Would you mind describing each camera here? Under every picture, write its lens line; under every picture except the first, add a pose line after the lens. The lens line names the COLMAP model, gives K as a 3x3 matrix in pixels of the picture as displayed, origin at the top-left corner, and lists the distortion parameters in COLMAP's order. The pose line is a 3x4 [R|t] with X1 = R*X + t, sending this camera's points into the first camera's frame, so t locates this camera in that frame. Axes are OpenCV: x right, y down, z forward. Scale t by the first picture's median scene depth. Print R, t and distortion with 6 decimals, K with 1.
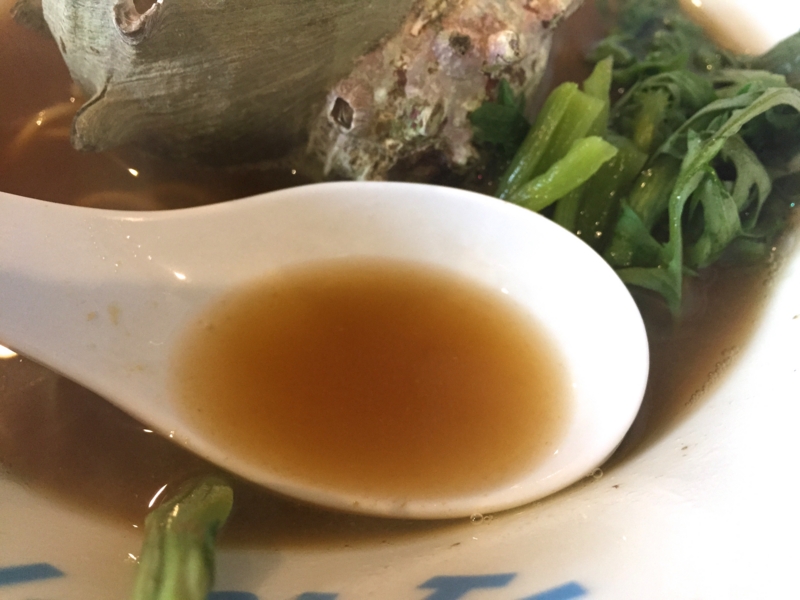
lens RADIAL K [[716.6, 0, 400.0], [0, 716.6, 300.0], [0, 0, 1]] dist [0.061490, -0.104413]
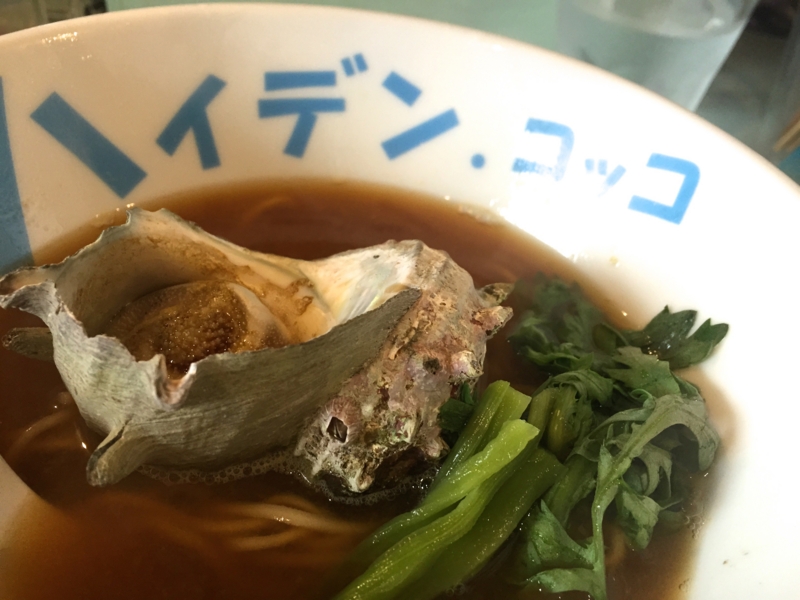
lens RADIAL K [[716.6, 0, 400.0], [0, 716.6, 300.0], [0, 0, 1]] dist [0.061490, -0.104413]
pose [[0.980699, -0.059913, 0.186119, -0.183914], [0.094408, 0.978680, -0.182409, -0.243256], [-0.171222, 0.196459, 0.965446, -0.180601]]
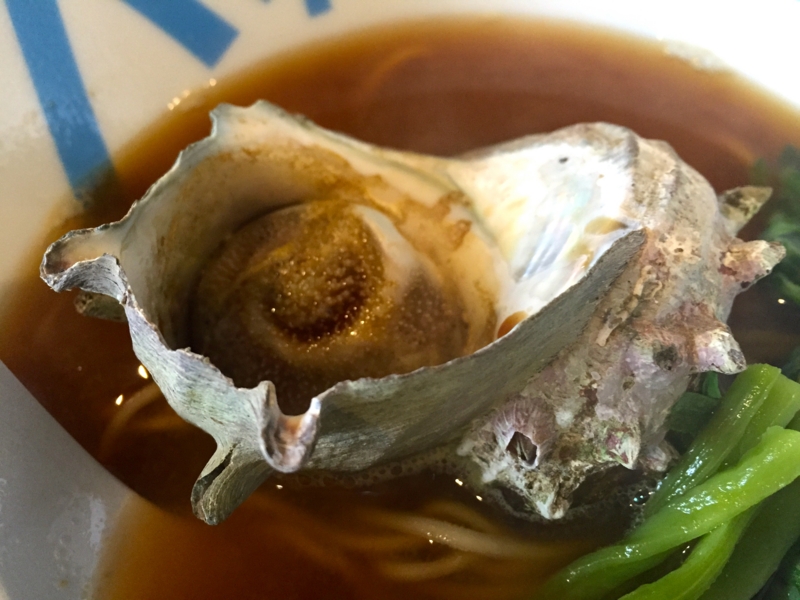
lens RADIAL K [[716.6, 0, 400.0], [0, 716.6, 300.0], [0, 0, 1]] dist [0.061490, -0.104413]
pose [[0.993993, -0.109206, -0.007224, -0.192415], [0.109442, 0.991277, 0.073435, -0.499936], [-0.000859, -0.073785, 0.997274, 0.202121]]
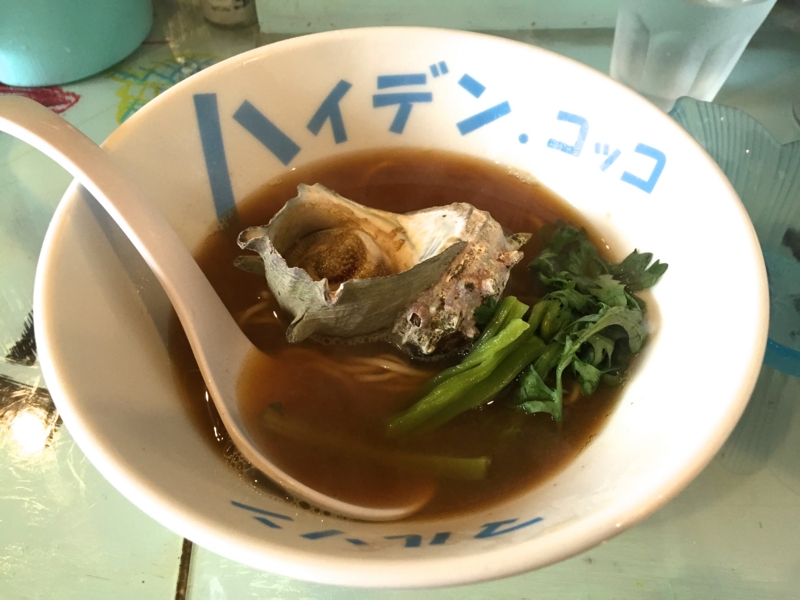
lens RADIAL K [[716.6, 0, 400.0], [0, 716.6, 300.0], [0, 0, 1]] dist [0.061490, -0.104413]
pose [[0.998163, -0.047776, 0.037253, -0.201704], [0.049159, 0.998101, -0.037123, -0.241887], [-0.035408, 0.038886, 0.998616, -1.113344]]
